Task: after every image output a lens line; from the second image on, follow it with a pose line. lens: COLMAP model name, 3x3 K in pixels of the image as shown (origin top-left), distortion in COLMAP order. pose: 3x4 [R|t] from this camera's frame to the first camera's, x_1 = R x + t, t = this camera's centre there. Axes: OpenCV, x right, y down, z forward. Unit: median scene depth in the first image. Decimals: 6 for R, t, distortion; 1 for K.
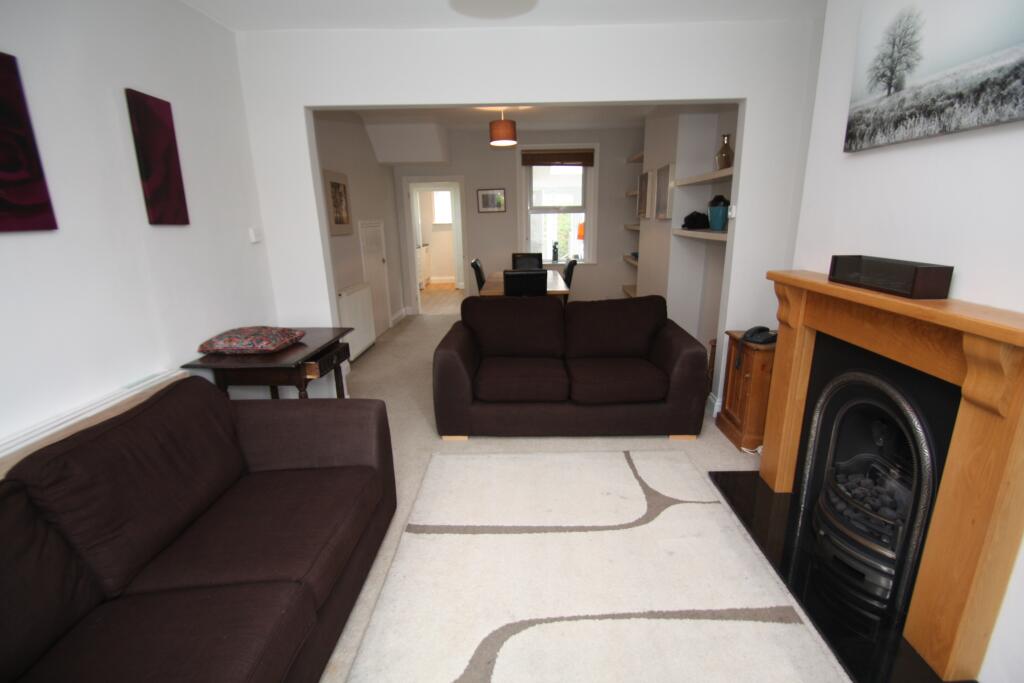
lens RADIAL K [[475.0, 0, 517.1], [0, 475.0, 344.0], [0, 0, 1]] dist [-0.002545, -0.001107]
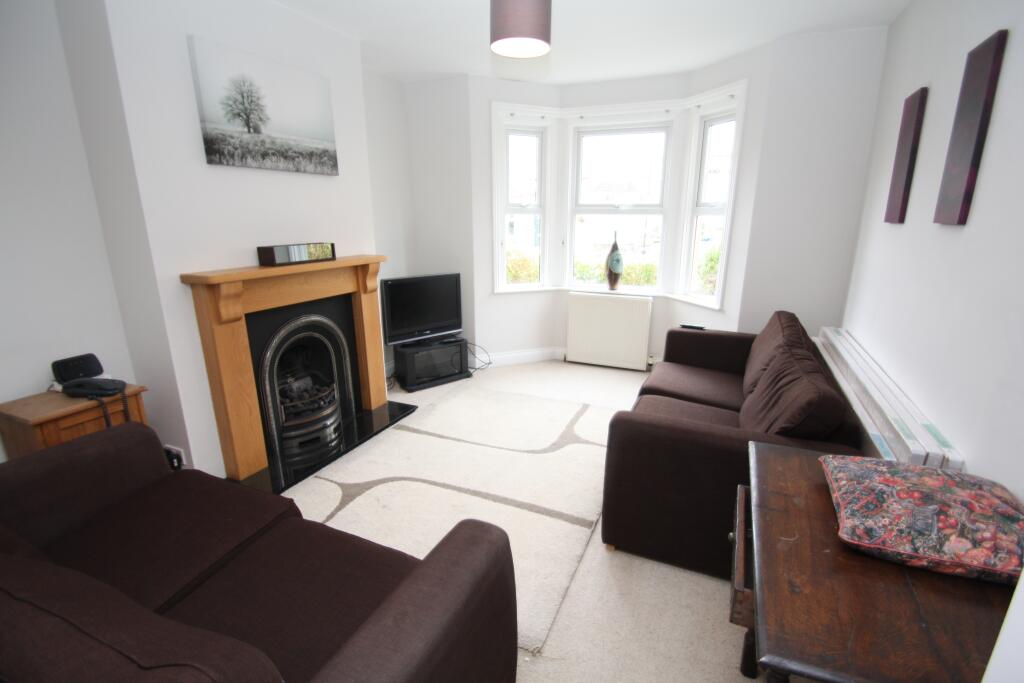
lens RADIAL K [[475.0, 0, 518.0], [0, 475.0, 341.0], [0, 0, 1]] dist [-0.002545, -0.001107]
pose [[-0.914798, -0.094264, 0.392758, -0.575903], [0.115702, 0.870481, 0.478409, -0.577744], [-0.386985, 0.483091, -0.785408, 2.138606]]
